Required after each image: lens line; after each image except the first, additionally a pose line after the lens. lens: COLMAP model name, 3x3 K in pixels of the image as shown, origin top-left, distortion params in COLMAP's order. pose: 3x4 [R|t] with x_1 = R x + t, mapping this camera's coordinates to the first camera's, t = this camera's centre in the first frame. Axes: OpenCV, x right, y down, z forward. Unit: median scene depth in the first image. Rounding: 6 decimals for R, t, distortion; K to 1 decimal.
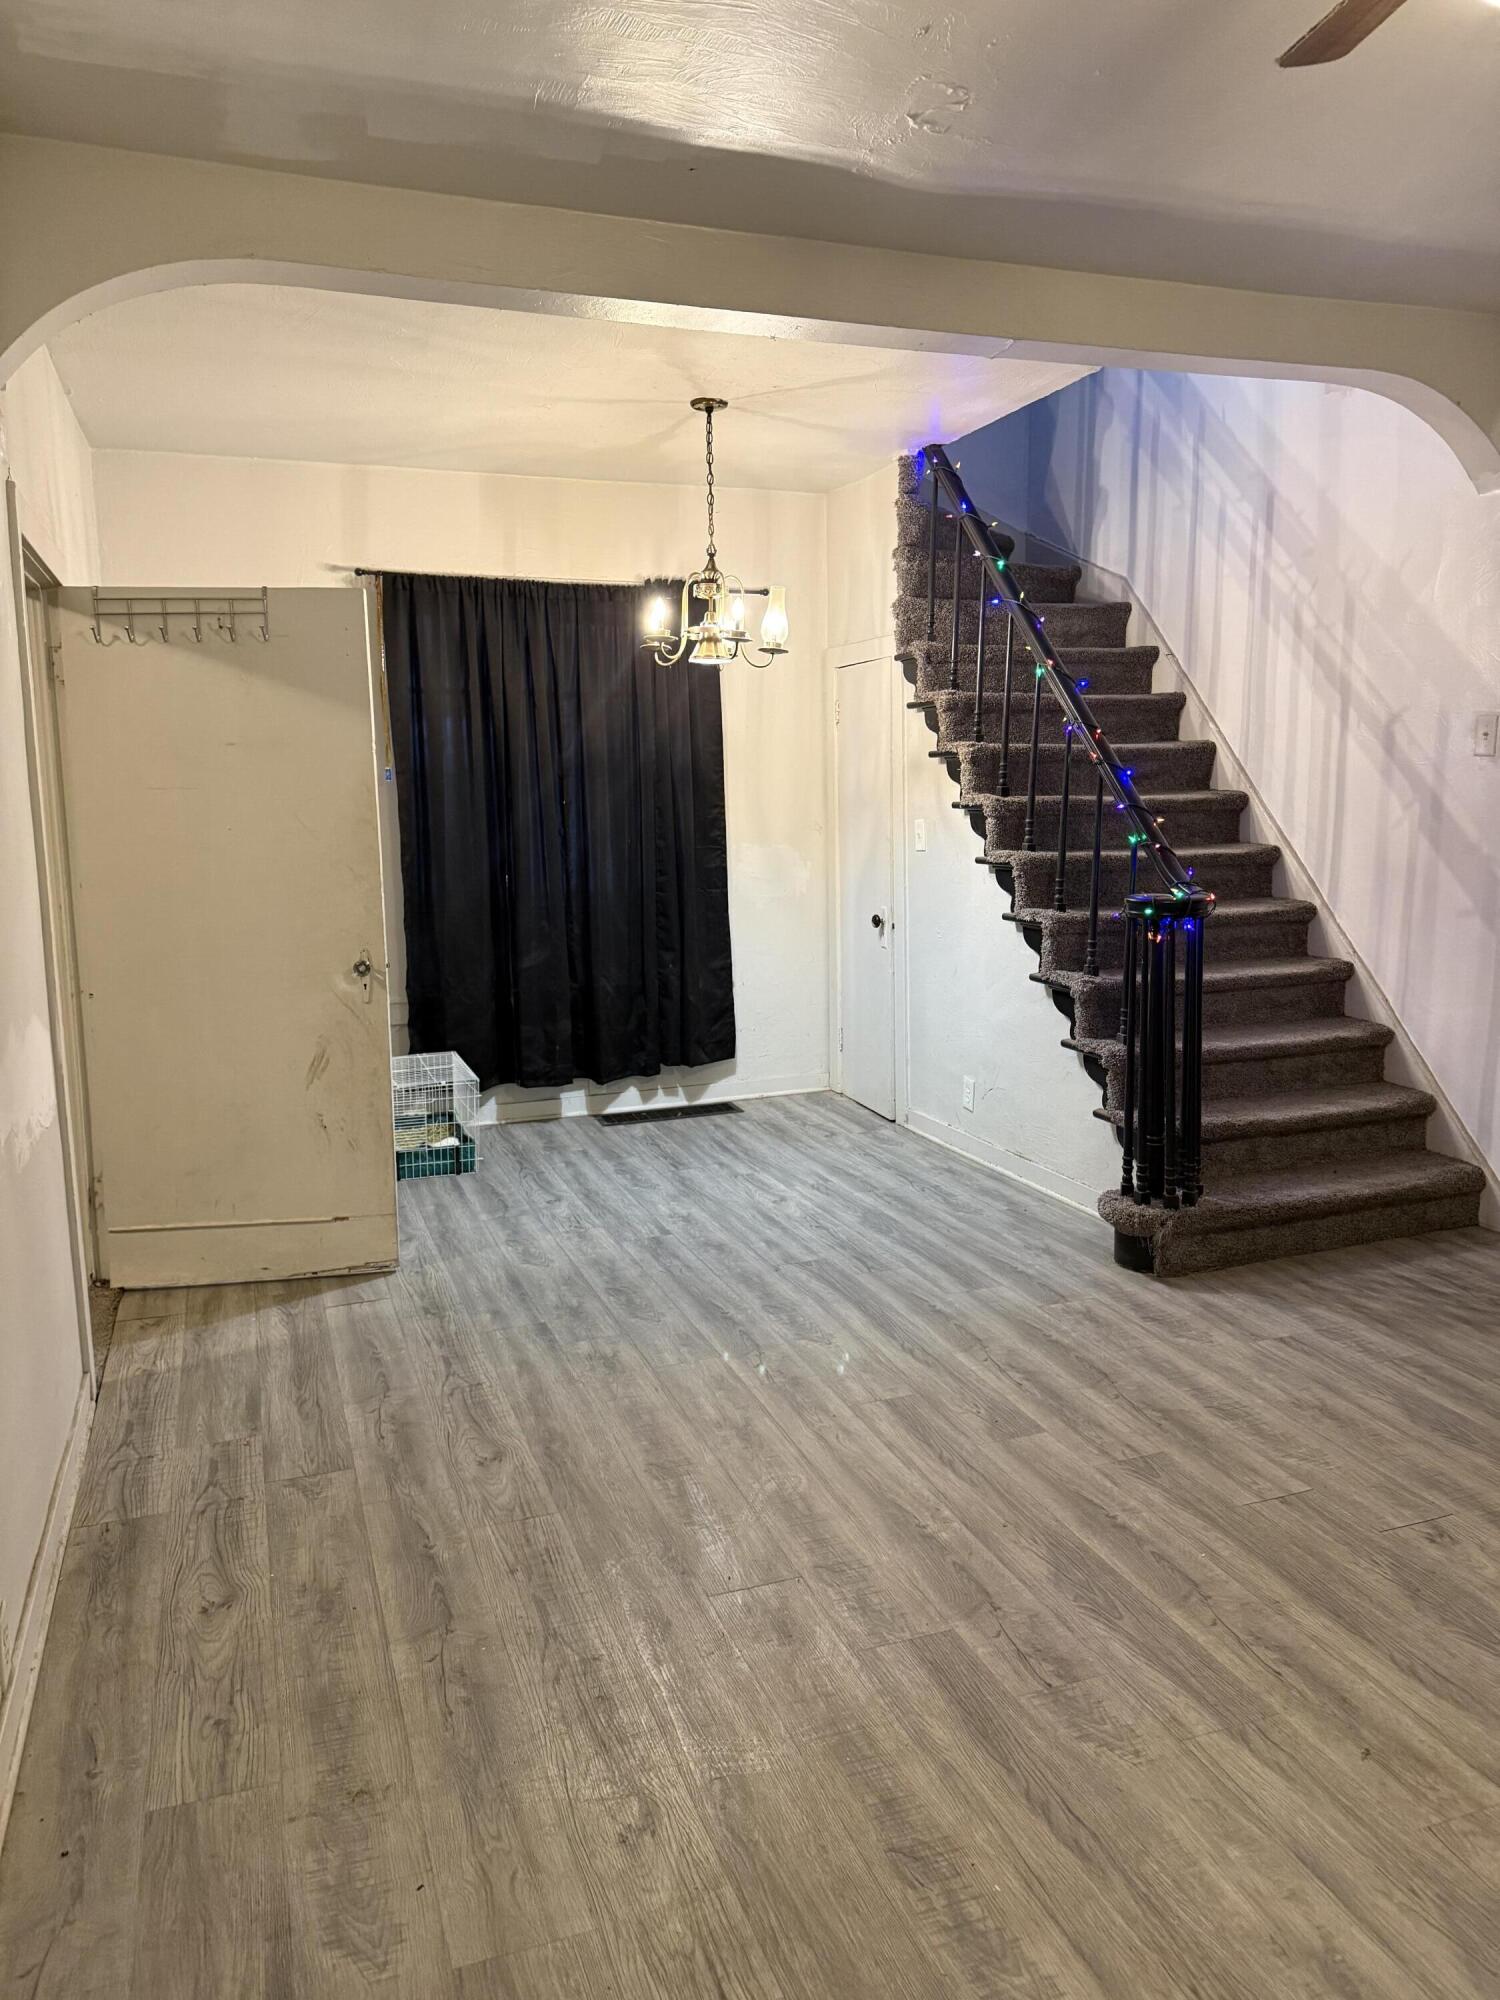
lens RADIAL K [[1406.0, 0, 750.0], [0, 1406.0, 1000.0], [0, 0, 1]] dist [0.120605, -0.159316]
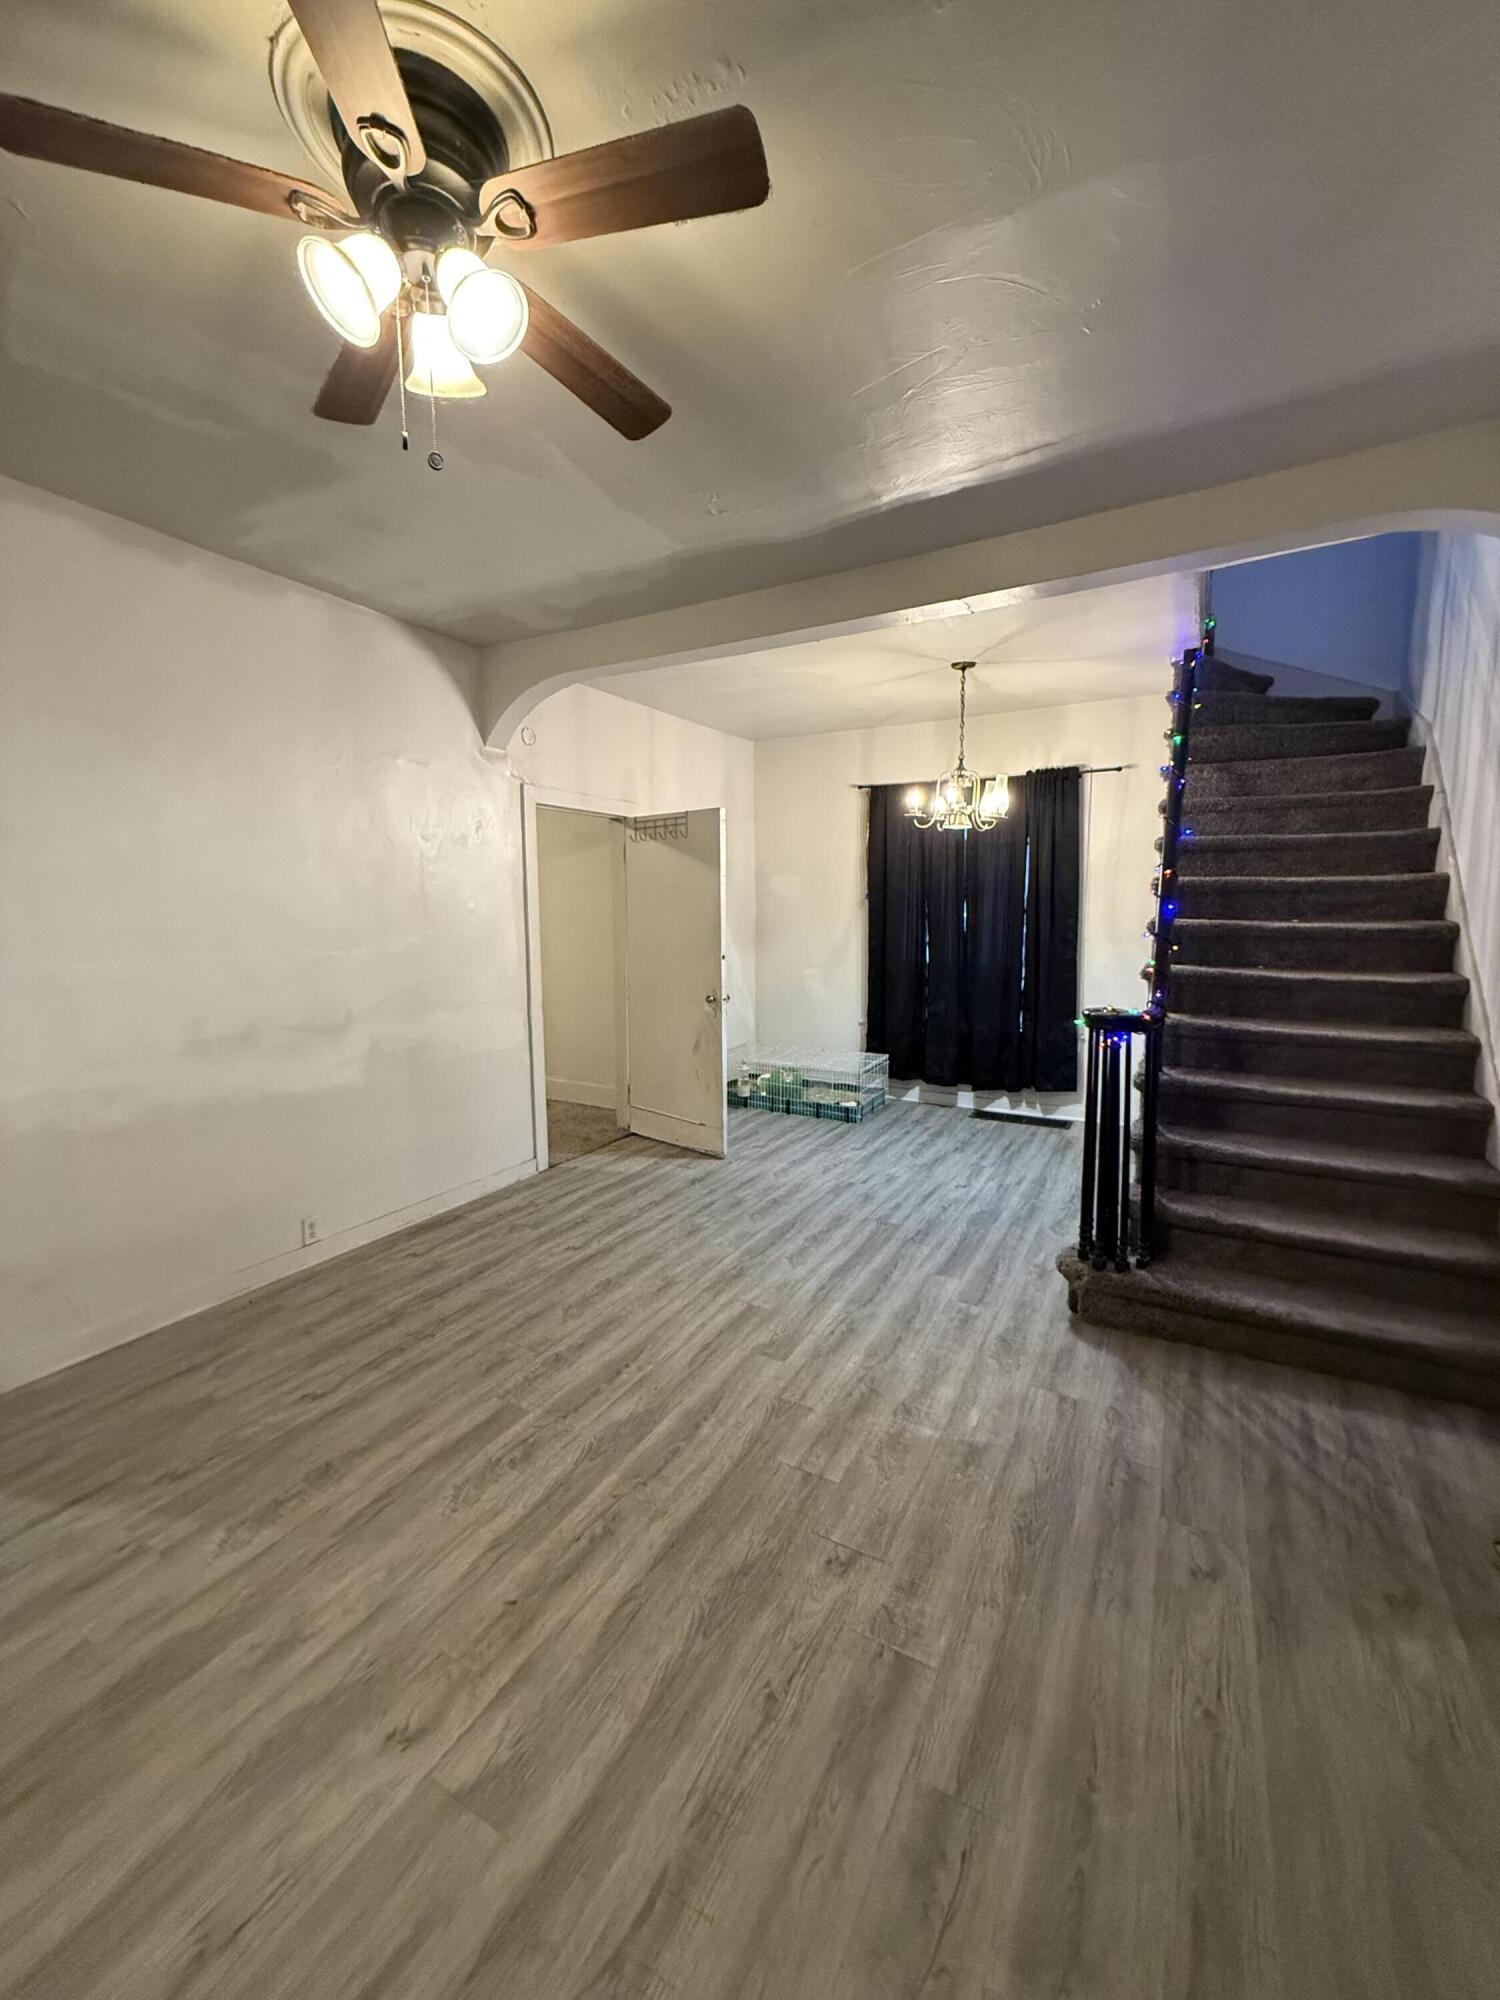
lens RADIAL K [[808.0, 0, 750.0], [0, 808.0, 993.9], [0, 0, 1]] dist [0.000696, 0.000042]
pose [[0.654798, 0.103066, -0.748744, 0.518358], [-0.117684, 0.992479, 0.033699, -0.063768], [0.746586, 0.066049, 0.662002, 0.274649]]
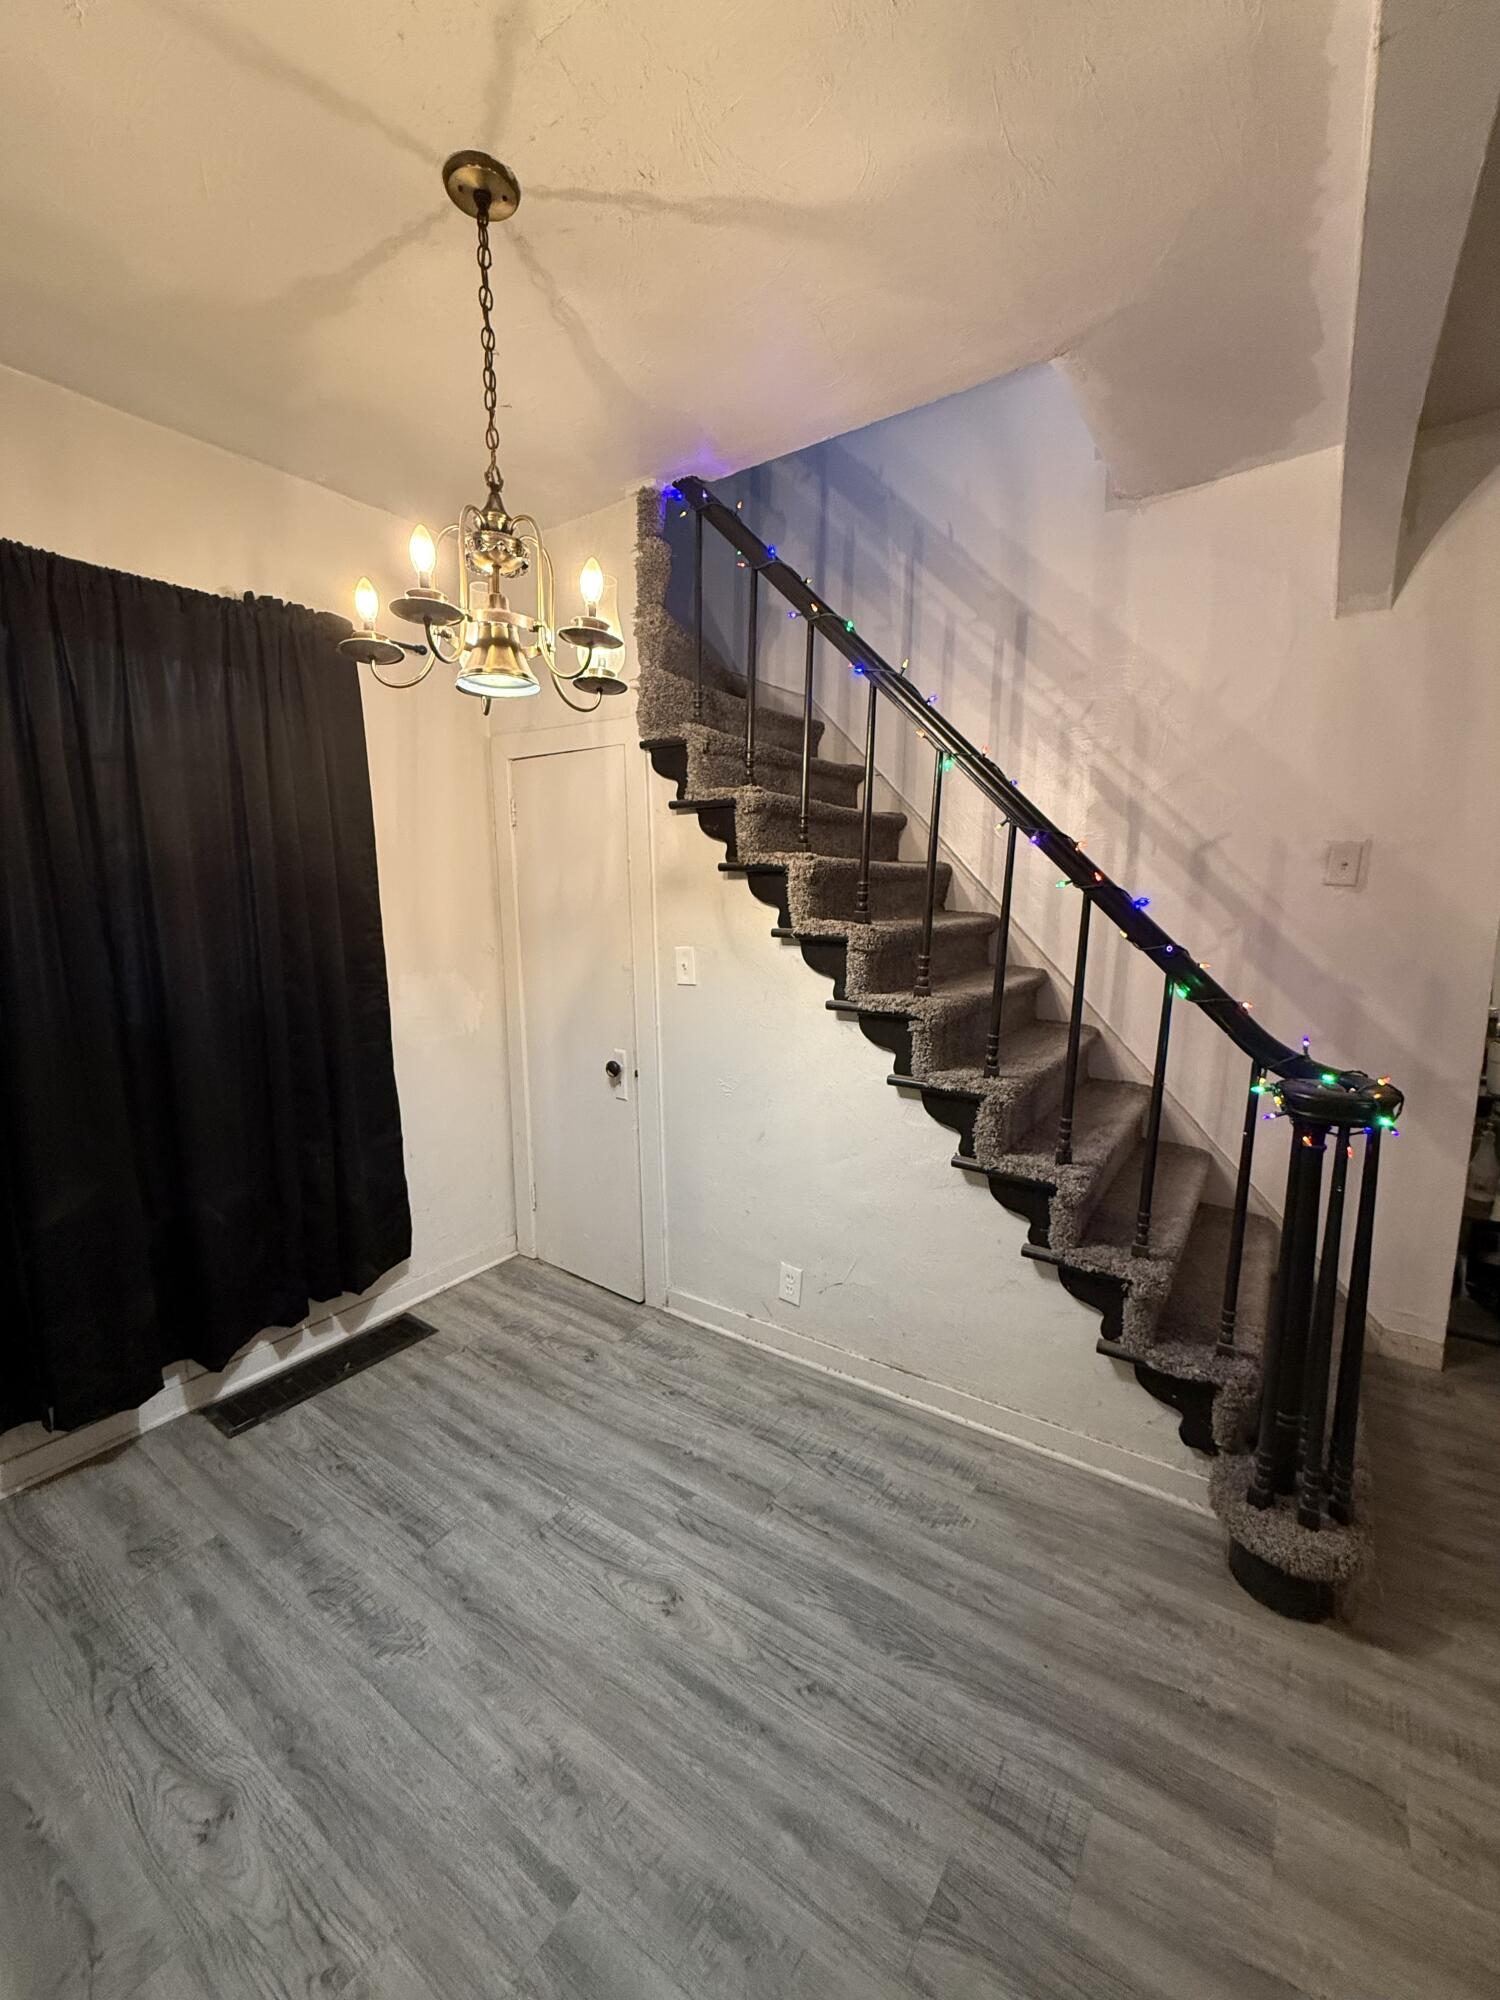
lens RADIAL K [[808.0, 0, 750.0], [0, 808.0, 993.9], [0, 0, 1]] dist [0.000696, 0.000042]
pose [[0.817149, -0.069532, 0.572217, -0.139023], [0.078376, 0.996881, 0.009211, -0.124359], [-0.571073, 0.037321, 0.820050, 0.728222]]
